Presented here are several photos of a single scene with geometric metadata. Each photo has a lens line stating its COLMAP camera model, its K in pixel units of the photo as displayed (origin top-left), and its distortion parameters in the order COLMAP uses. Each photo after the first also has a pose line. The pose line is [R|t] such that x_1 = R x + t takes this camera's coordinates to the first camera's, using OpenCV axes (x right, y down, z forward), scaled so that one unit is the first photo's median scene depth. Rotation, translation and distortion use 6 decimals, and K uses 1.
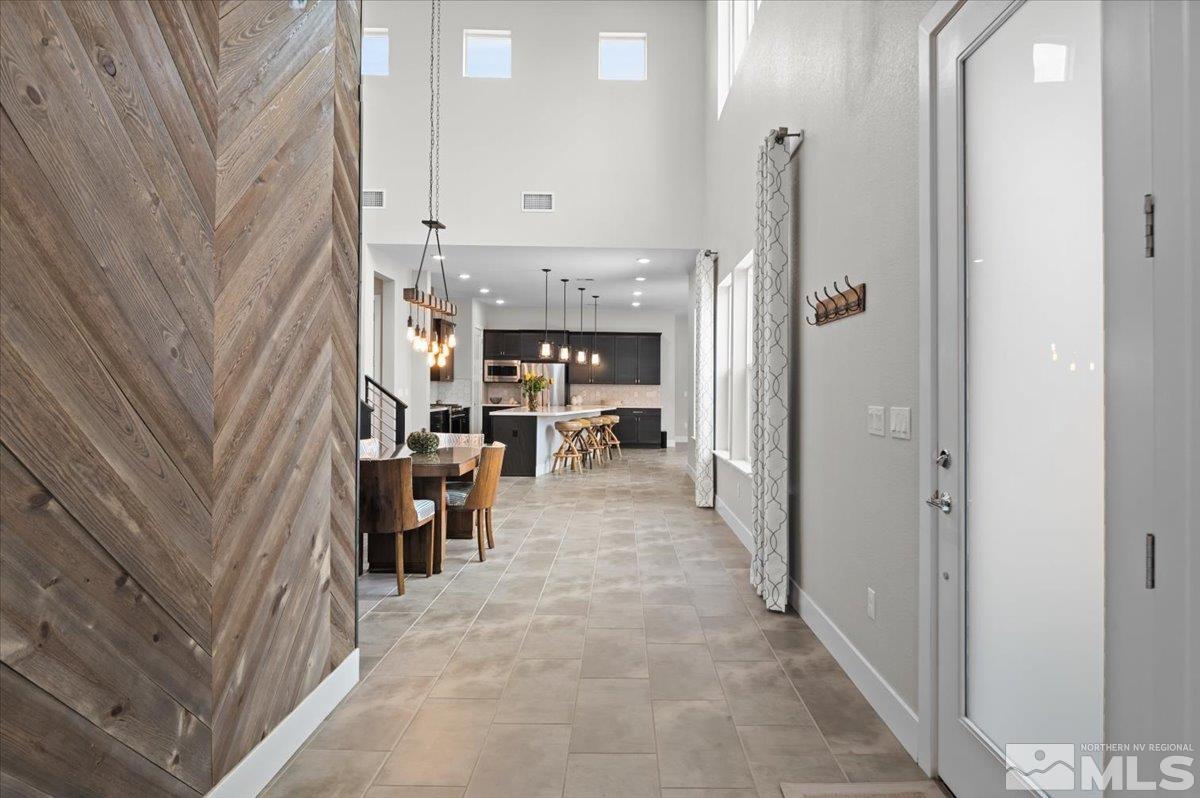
lens RADIAL K [[658.9, 0, 600.0], [0, 658.9, 399.0], [0, 0, 1]] dist [-0.024279, -0.000094]
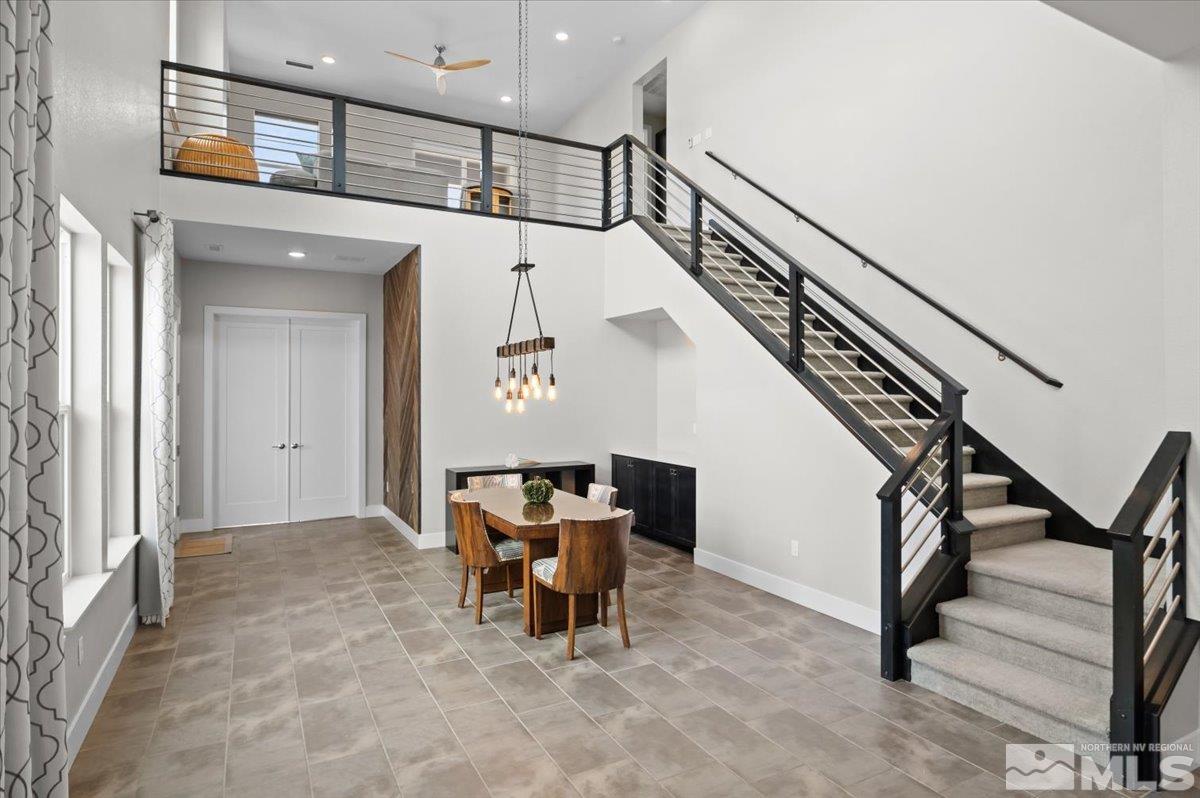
lens RADIAL K [[658.9, 0, 600.0], [0, 658.9, 399.0], [0, 0, 1]] dist [-0.024279, -0.000094]
pose [[-0.870082, -0.003356, -0.492896, 0.112583], [-0.010007, 0.999891, 0.010857, -0.069310], [0.492806, 0.014379, -0.870020, 1.744933]]
